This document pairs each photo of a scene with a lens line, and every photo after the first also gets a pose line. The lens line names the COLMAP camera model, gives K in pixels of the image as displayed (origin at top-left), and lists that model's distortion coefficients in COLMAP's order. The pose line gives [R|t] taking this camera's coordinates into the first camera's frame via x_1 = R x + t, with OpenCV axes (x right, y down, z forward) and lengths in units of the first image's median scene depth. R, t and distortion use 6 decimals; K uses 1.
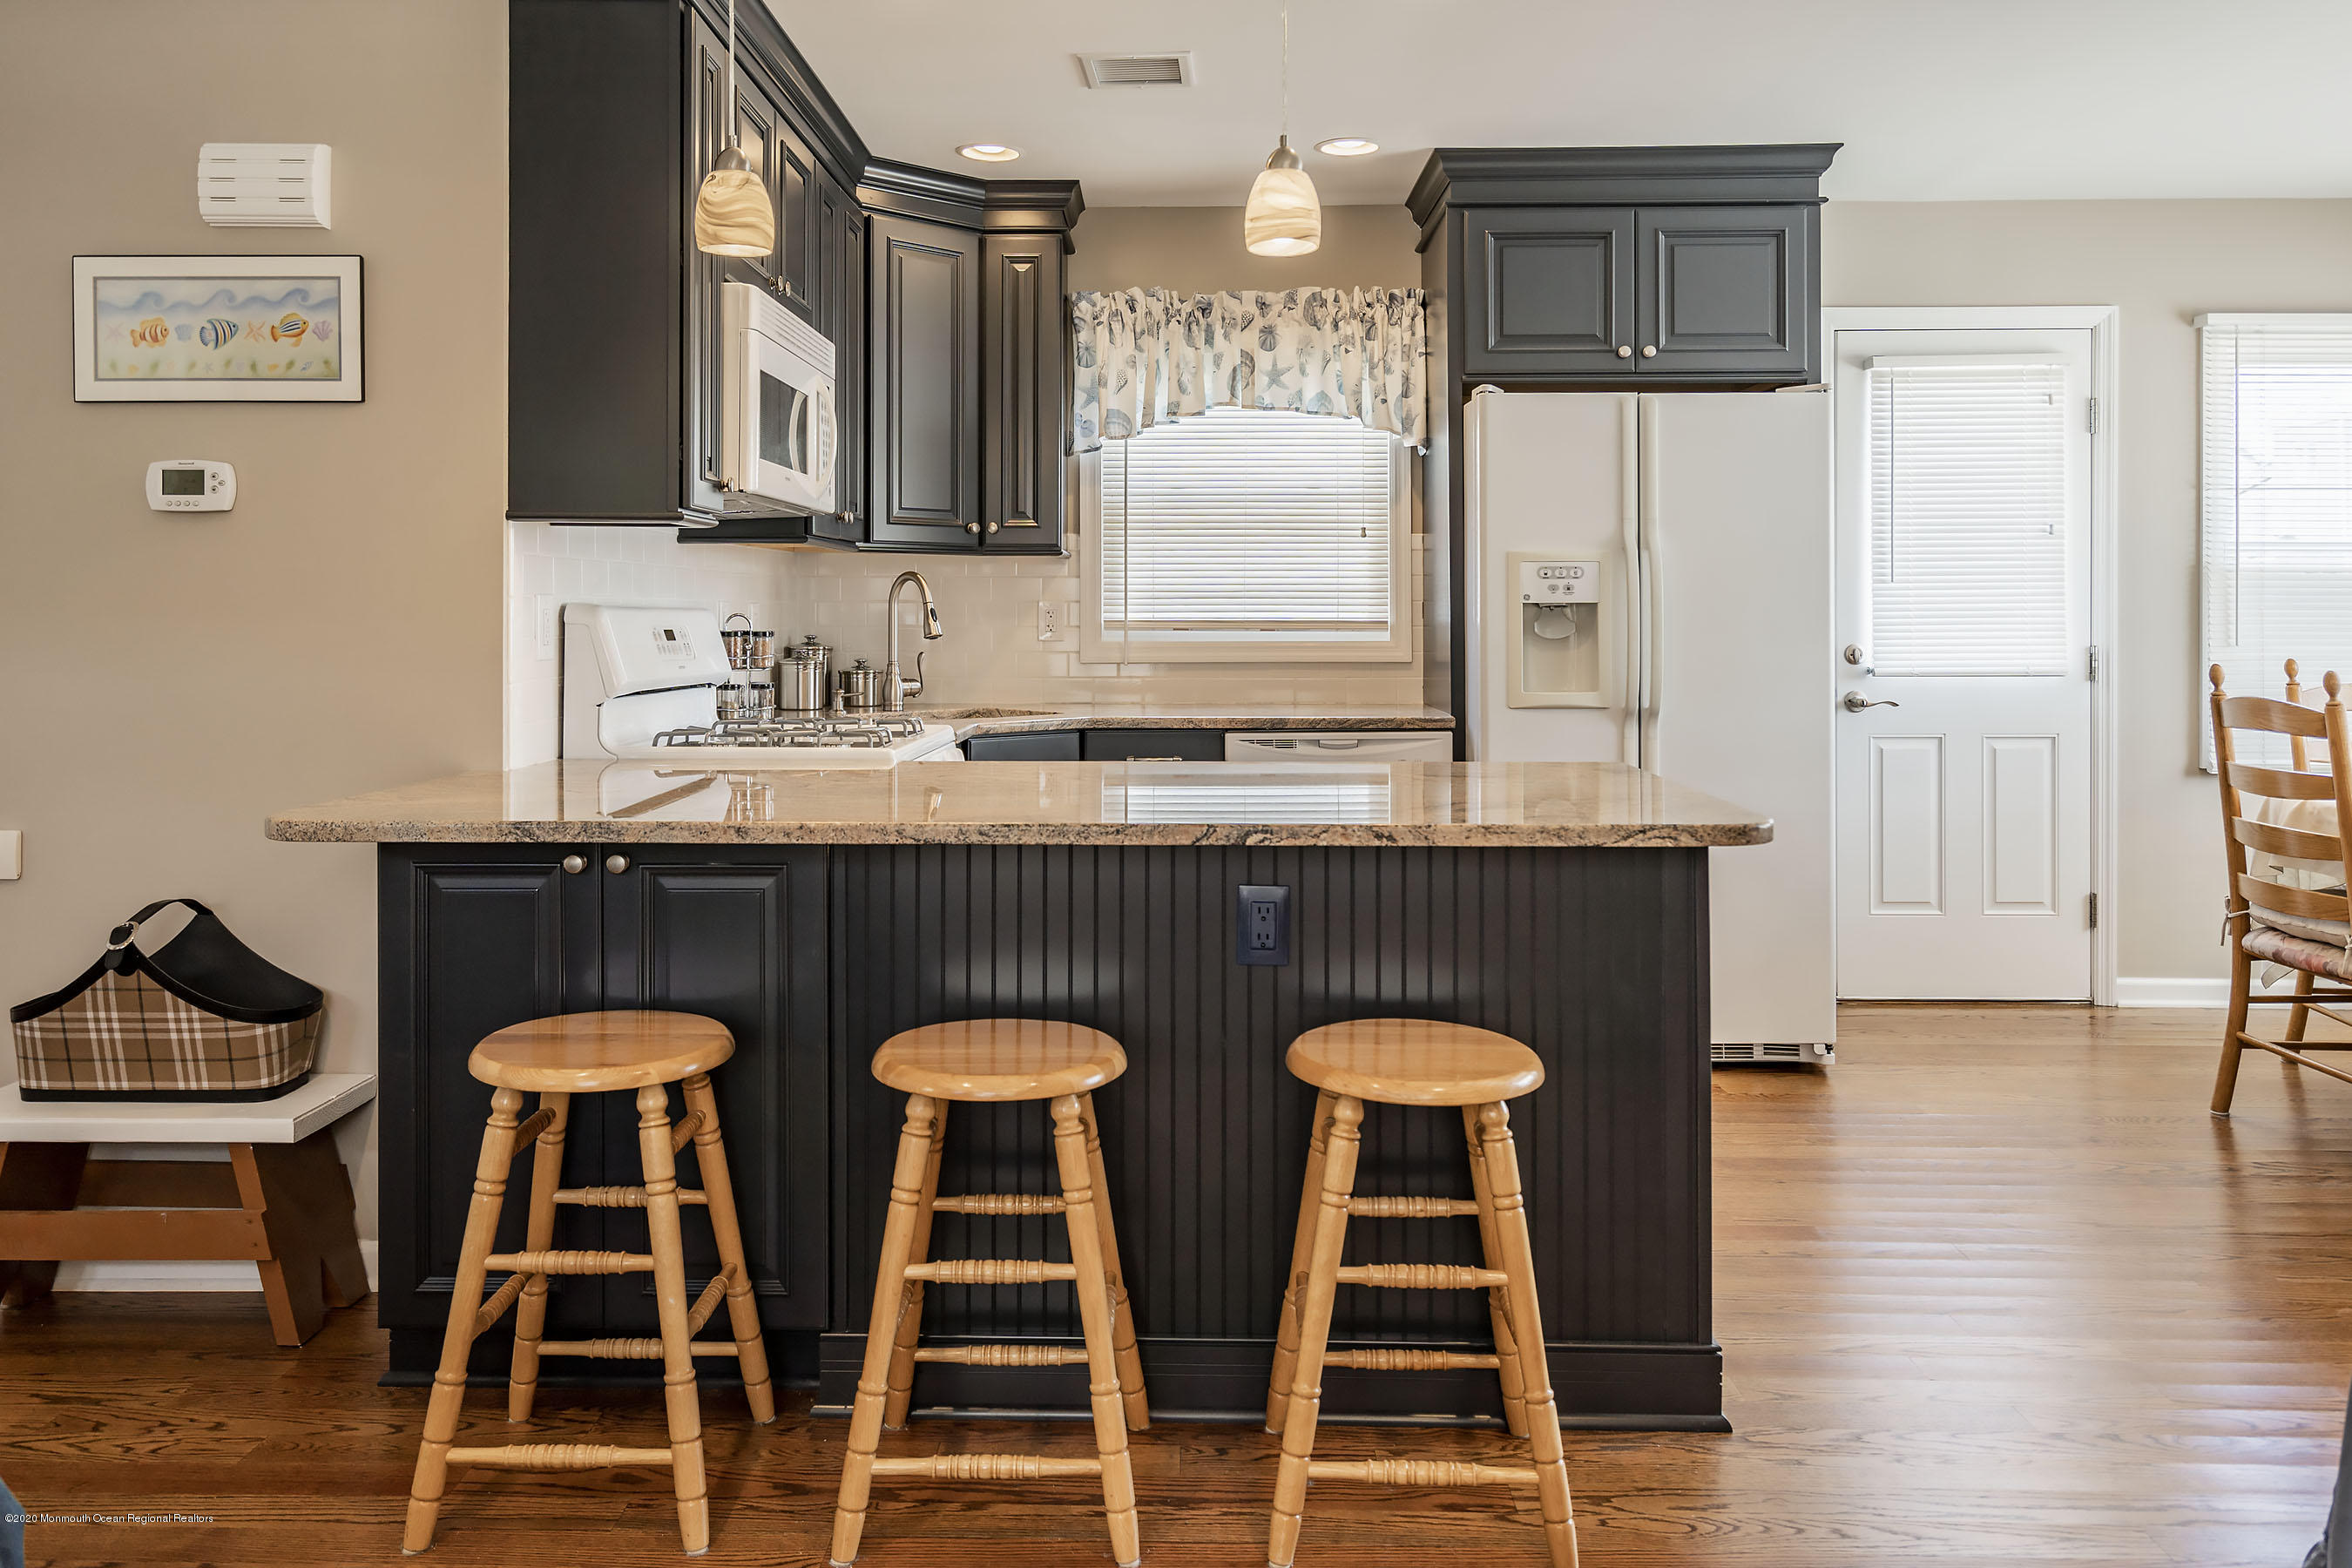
lens RADIAL K [[1714.2, 0, 1172.3], [0, 1714.2, 604.6], [0, 0, 1]] dist [0.016302, 0.003202]
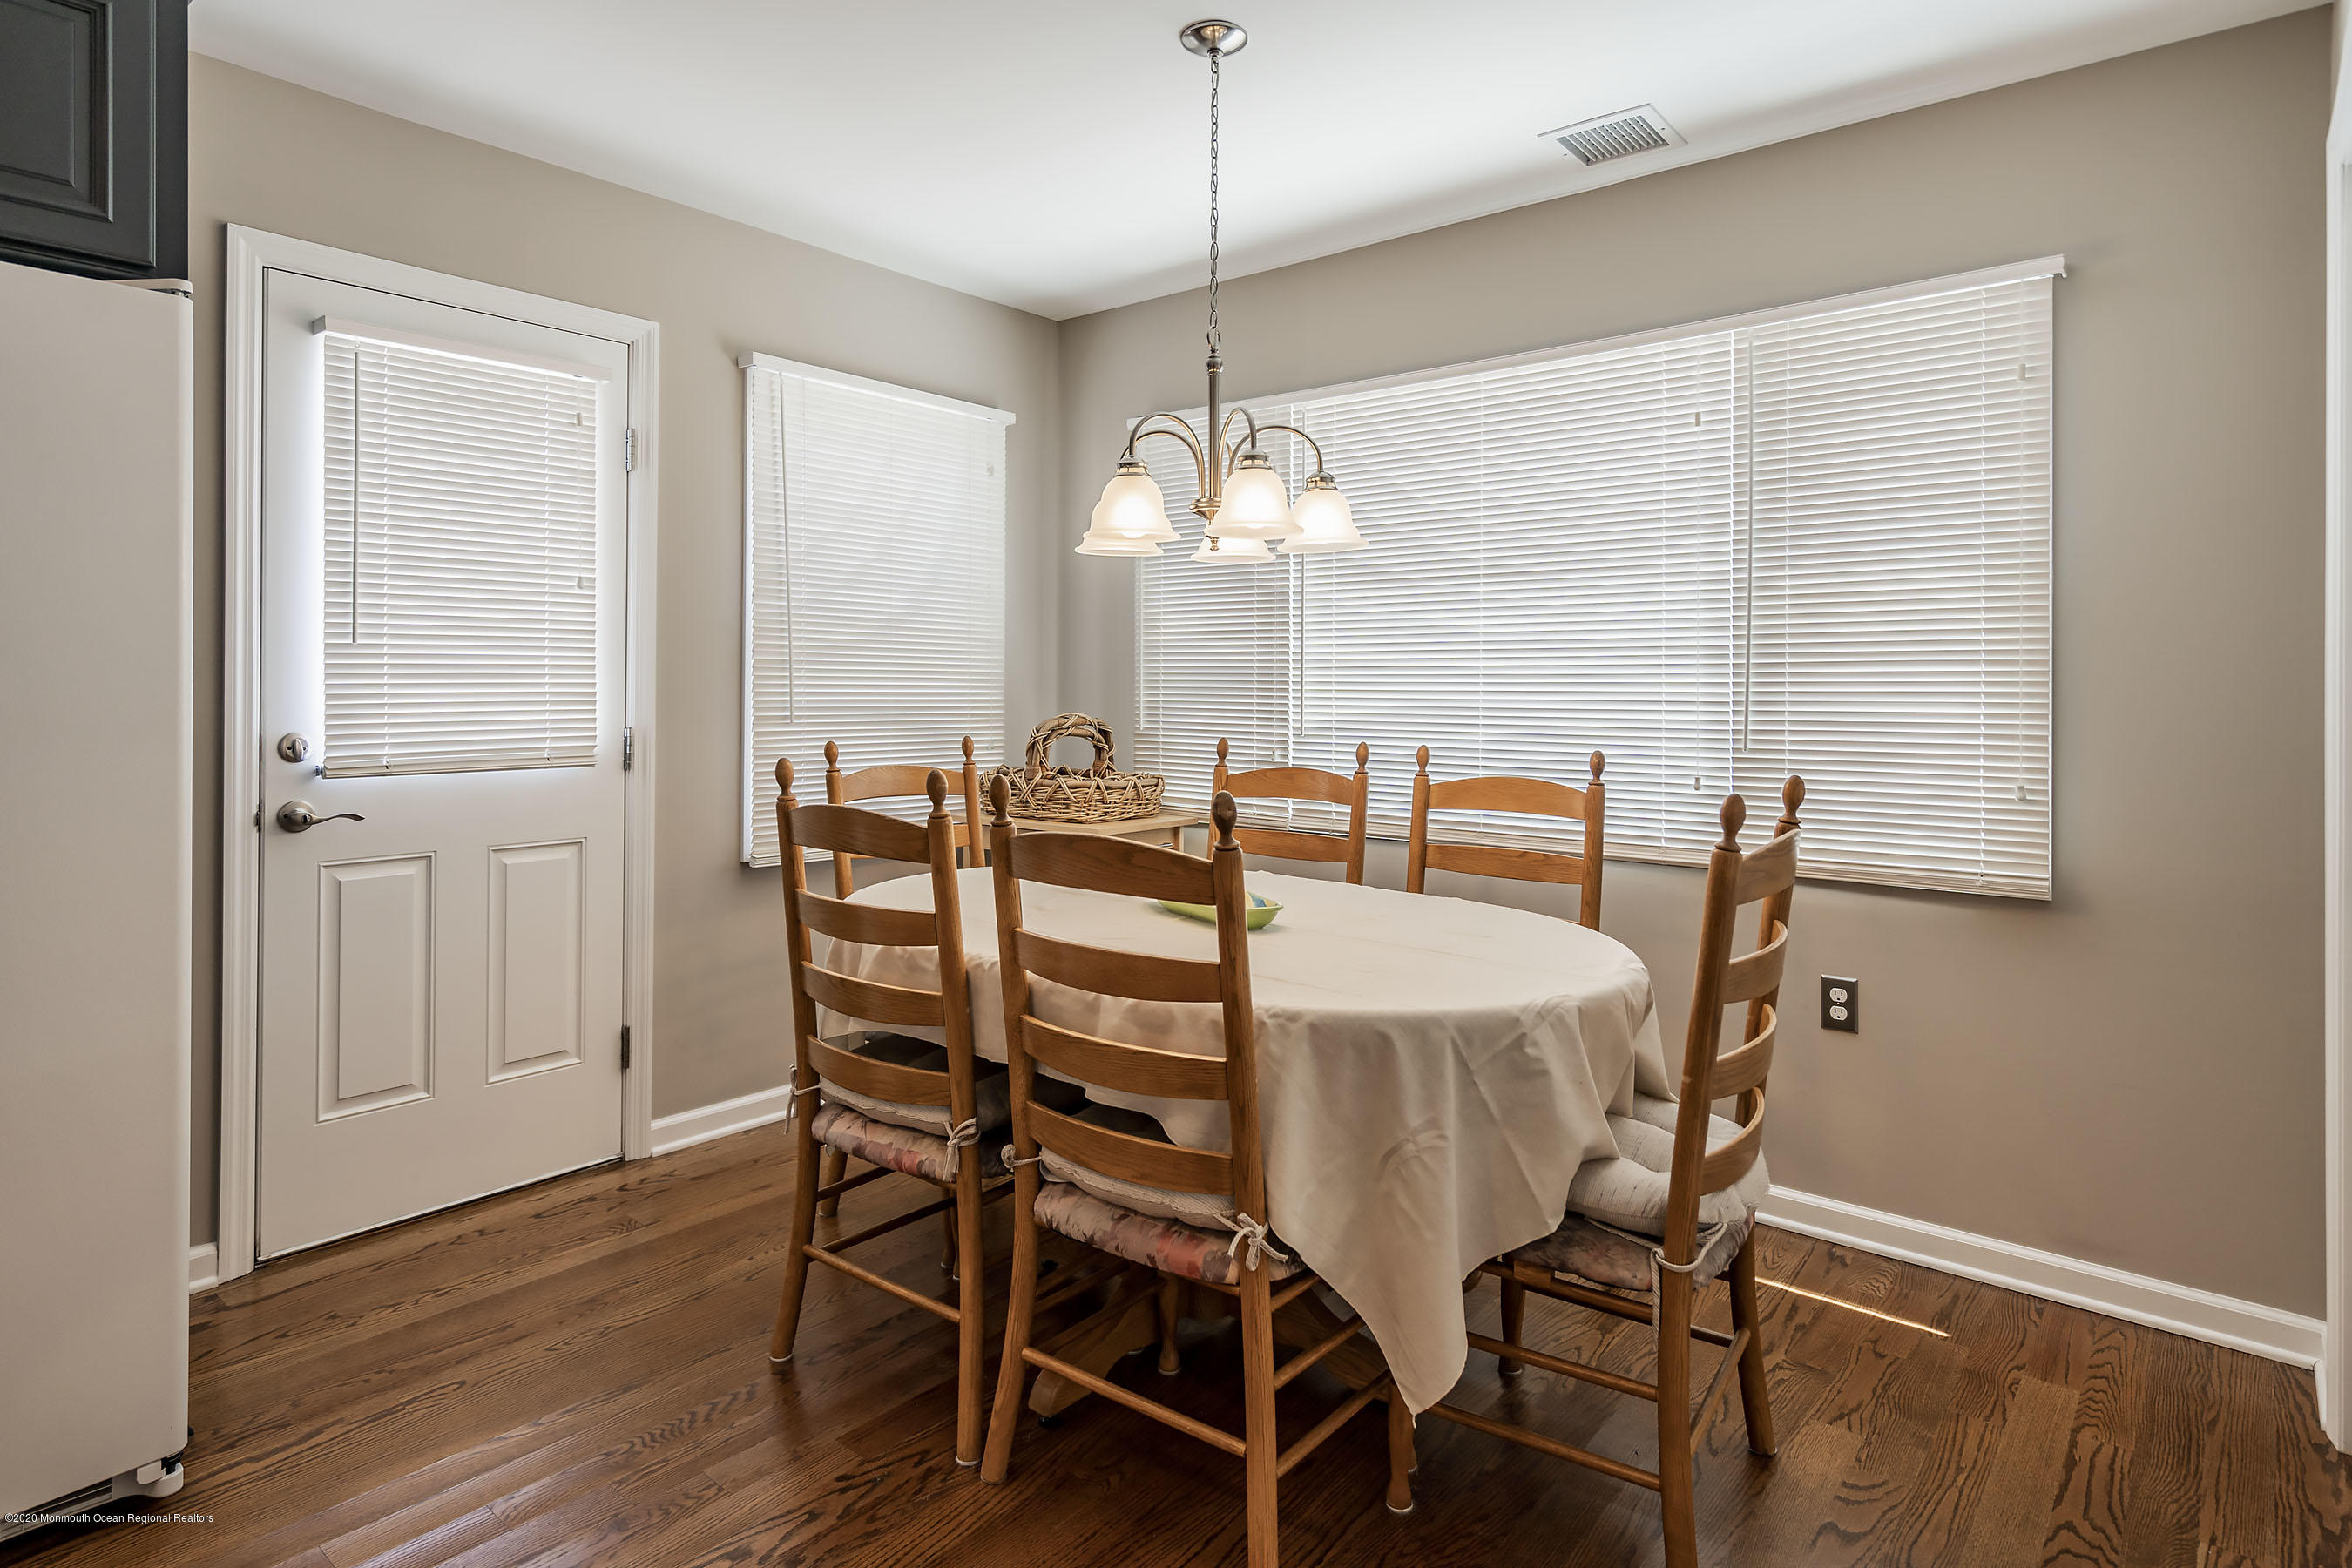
lens RADIAL K [[1283.4, 0, 1173.6], [0, 1283.4, 686.4], [0, 0, 1]] dist [0.001680, 0.000187]
pose [[0.629865, 0.003723, 0.776695, 0.224041], [-0.007304, 0.999973, 0.001130, 0.001401], [-0.776670, -0.006385, 0.629875, 0.414803]]
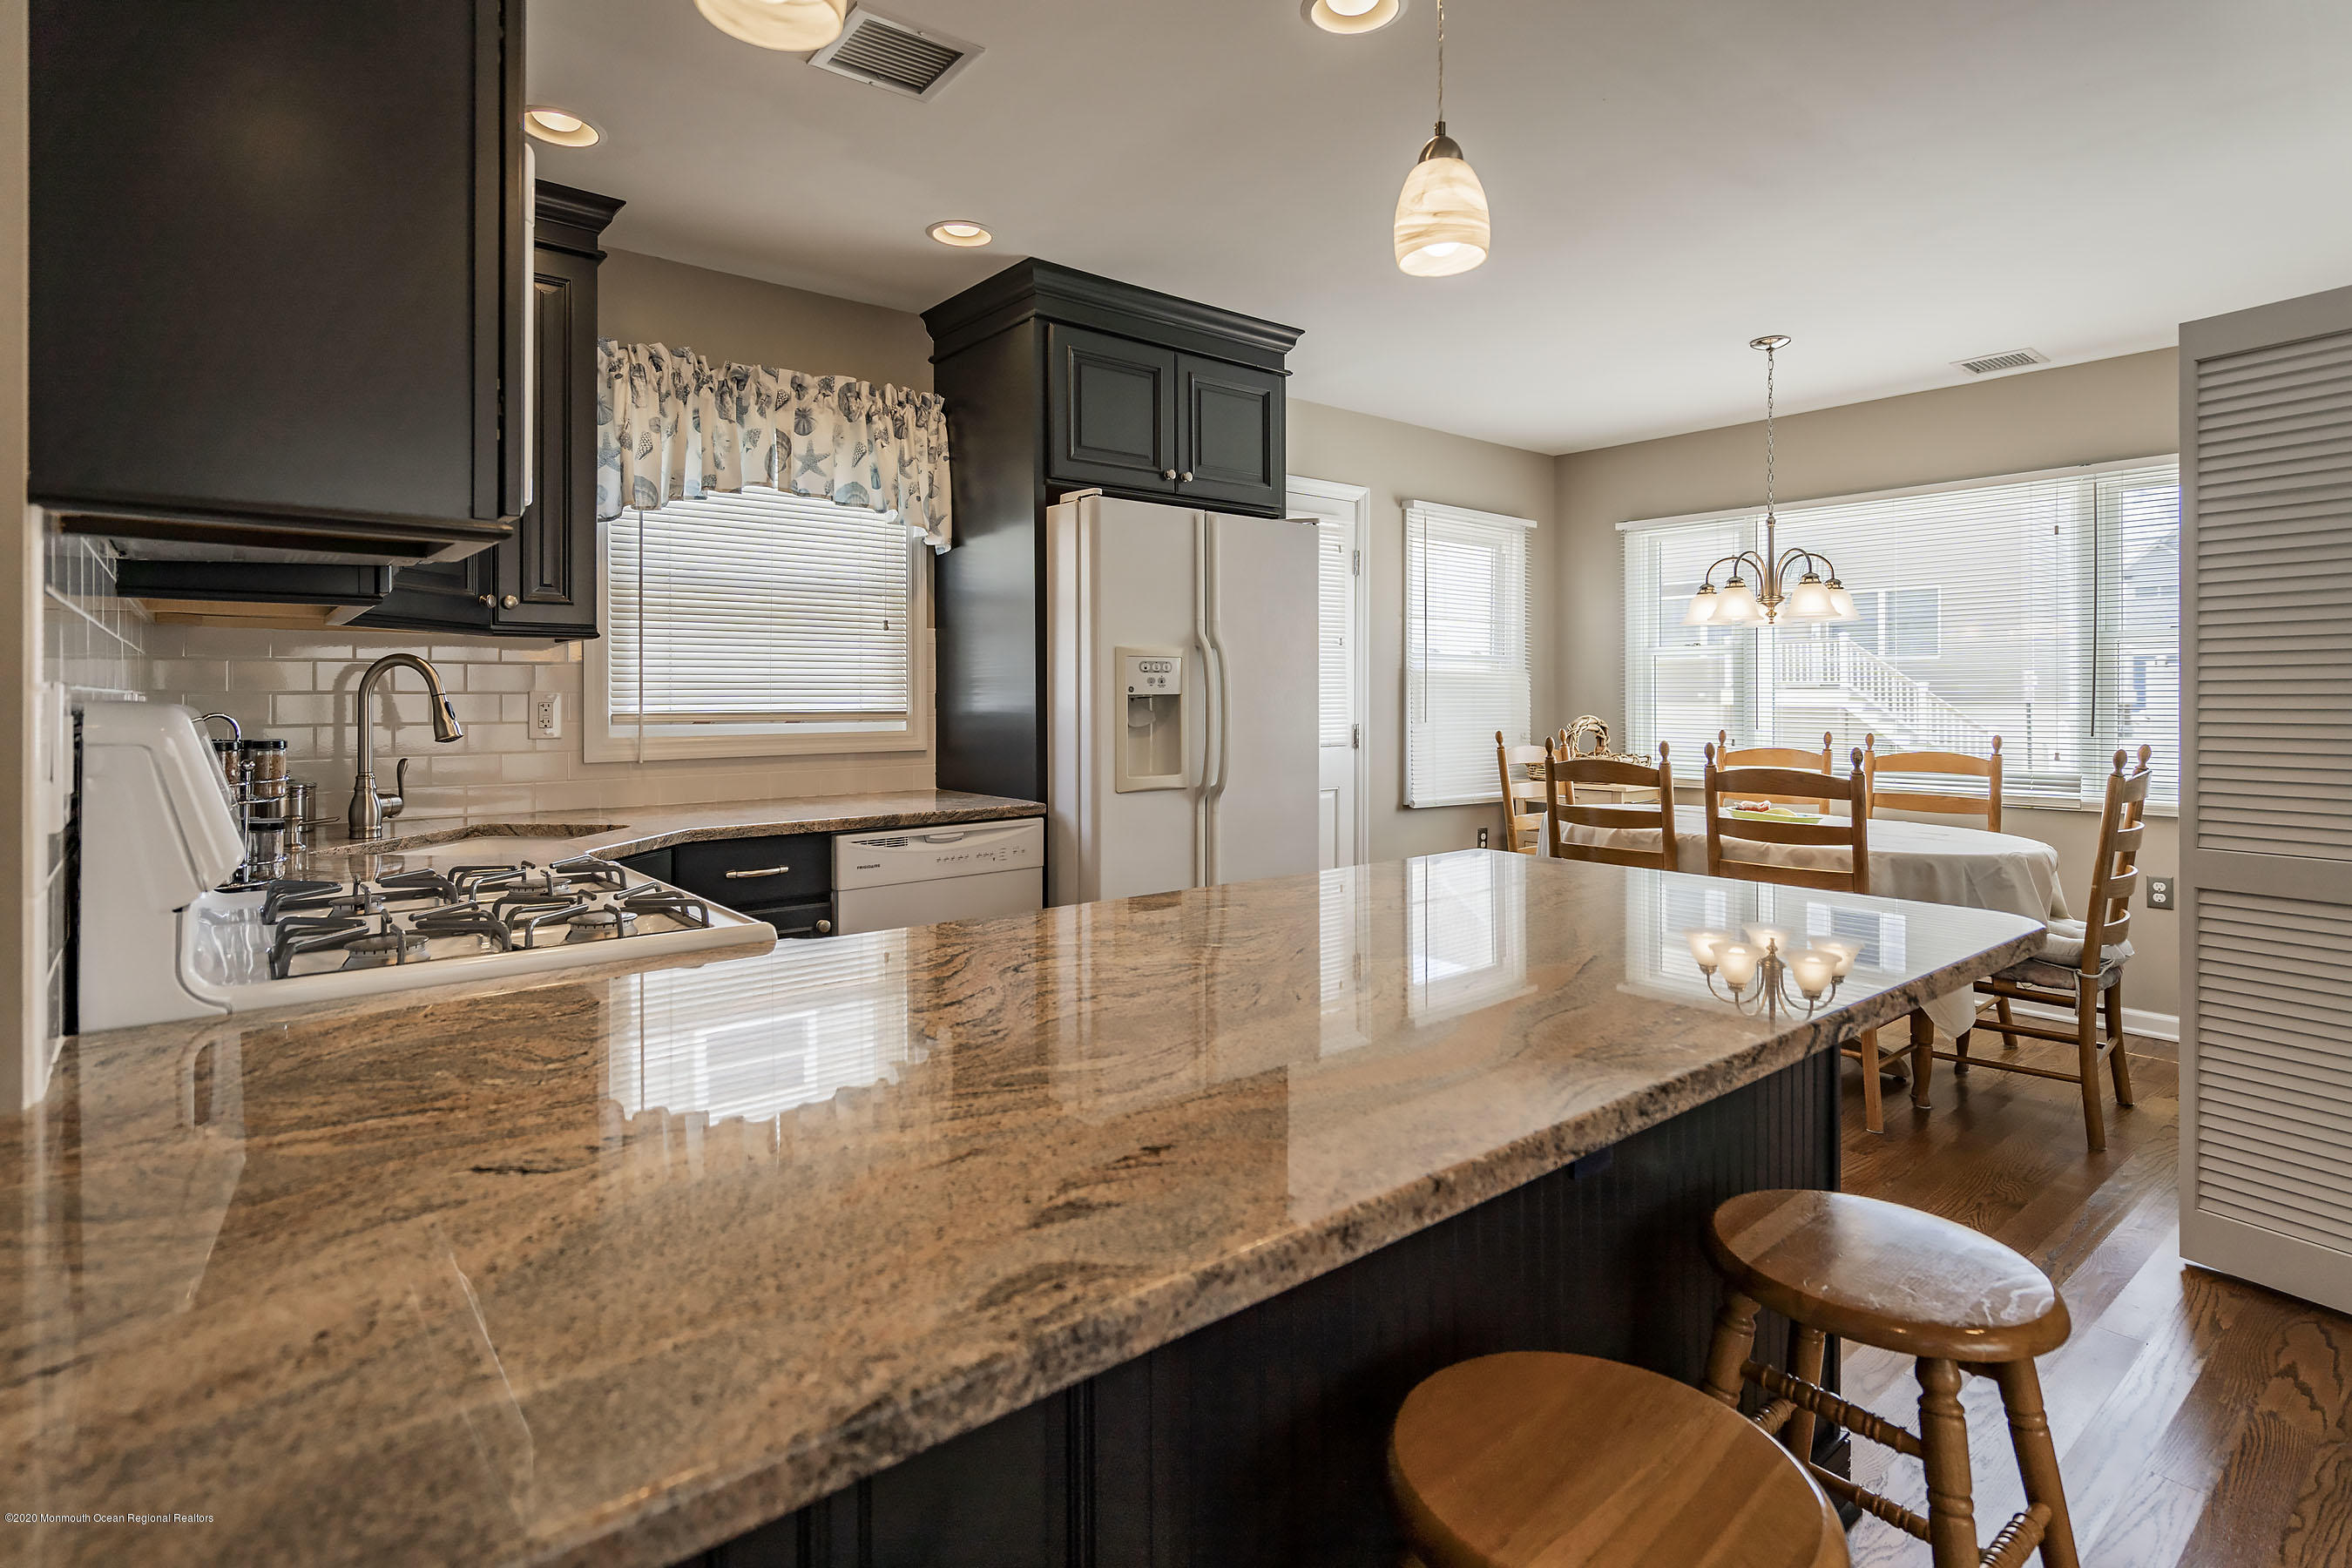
lens RADIAL K [[1172.0, 0, 1175.7], [0, 1172.0, 697.3], [0, 0, 1]] dist [-0.001859, -0.000261]
pose [[0.766510, -0.001810, 0.642230, -0.209489], [-0.000495, 0.999994, 0.003409, -0.001599], [-0.642233, -0.002931, 0.766504, 0.355915]]
